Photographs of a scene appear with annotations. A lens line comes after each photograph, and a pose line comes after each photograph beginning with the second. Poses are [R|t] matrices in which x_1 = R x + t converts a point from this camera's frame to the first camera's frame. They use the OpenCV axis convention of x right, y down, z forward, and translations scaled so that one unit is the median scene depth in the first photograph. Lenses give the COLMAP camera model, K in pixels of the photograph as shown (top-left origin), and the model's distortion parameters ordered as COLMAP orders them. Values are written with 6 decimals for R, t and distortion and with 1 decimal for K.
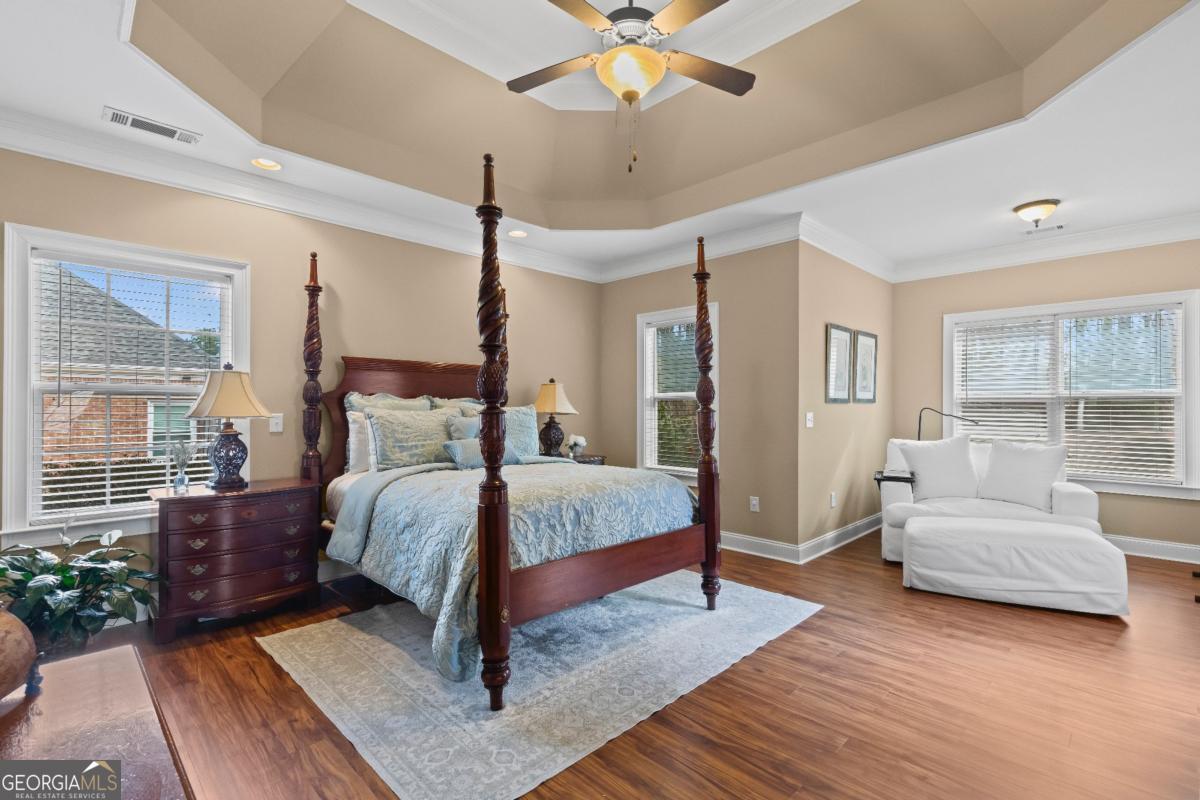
lens RADIAL K [[553.4, 0, 604.8], [0, 553.4, 405.2], [0, 0, 1]] dist [0.015637, -0.001983]
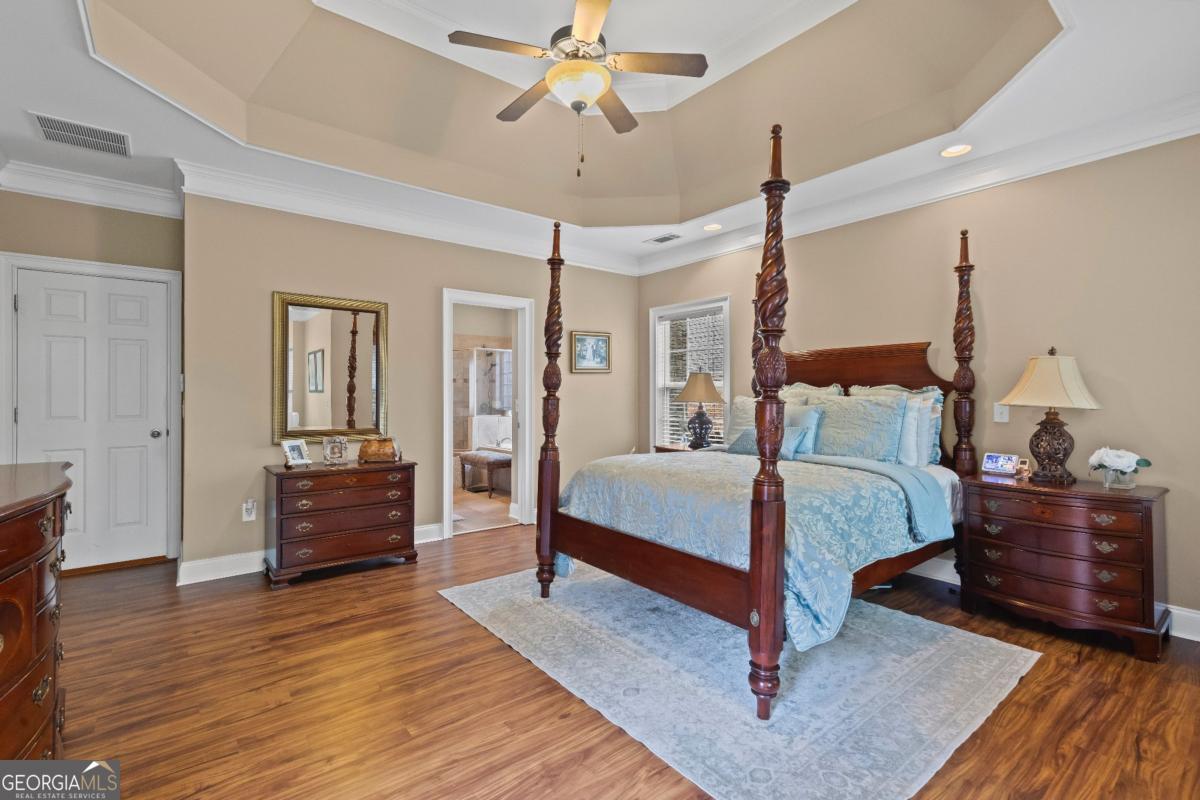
lens RADIAL K [[553.4, 0, 604.0], [0, 553.4, 394.3], [0, 0, 1]] dist [0.015637, -0.001983]
pose [[-0.135417, -0.002771, -0.990785, 0.998057], [0.002963, 0.999990, -0.003202, 0.004411], [0.990784, -0.003369, -0.135408, 1.077608]]
